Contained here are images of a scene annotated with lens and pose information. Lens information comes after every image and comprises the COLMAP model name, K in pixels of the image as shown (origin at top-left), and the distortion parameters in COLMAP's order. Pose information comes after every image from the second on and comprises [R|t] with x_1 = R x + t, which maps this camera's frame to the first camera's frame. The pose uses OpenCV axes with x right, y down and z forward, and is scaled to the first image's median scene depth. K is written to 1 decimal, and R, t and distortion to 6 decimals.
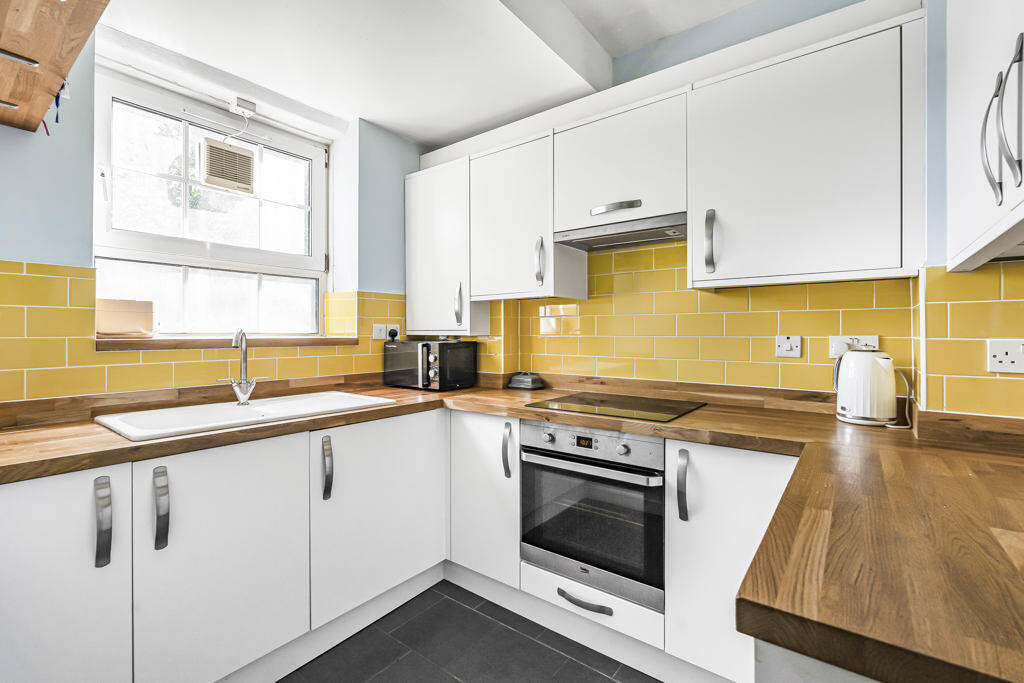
lens RADIAL K [[466.1, 0, 515.5], [0, 466.1, 332.3], [0, 0, 1]] dist [-0.000019, -0.000166]
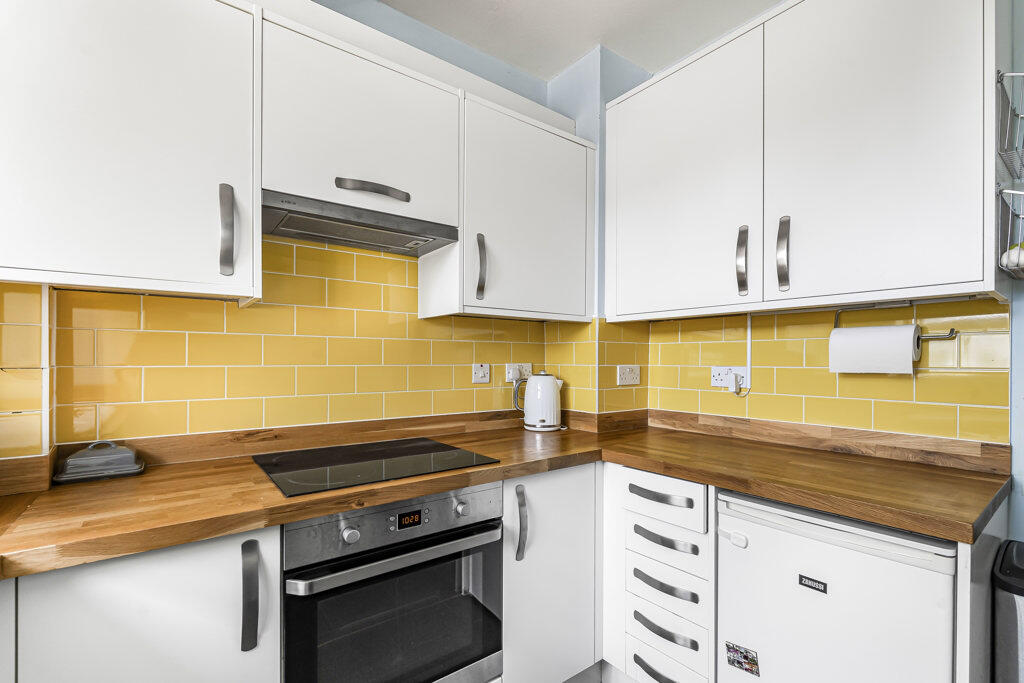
lens RADIAL K [[462.0, 0, 512.0], [0, 462.0, 362.2], [0, 0, 1]] dist [-0.002230, -0.000251]
pose [[0.261911, -0.009885, 0.965041, -0.503031], [-0.006339, 0.999908, 0.011963, -0.010888], [-0.965071, -0.009251, 0.261825, 0.705357]]
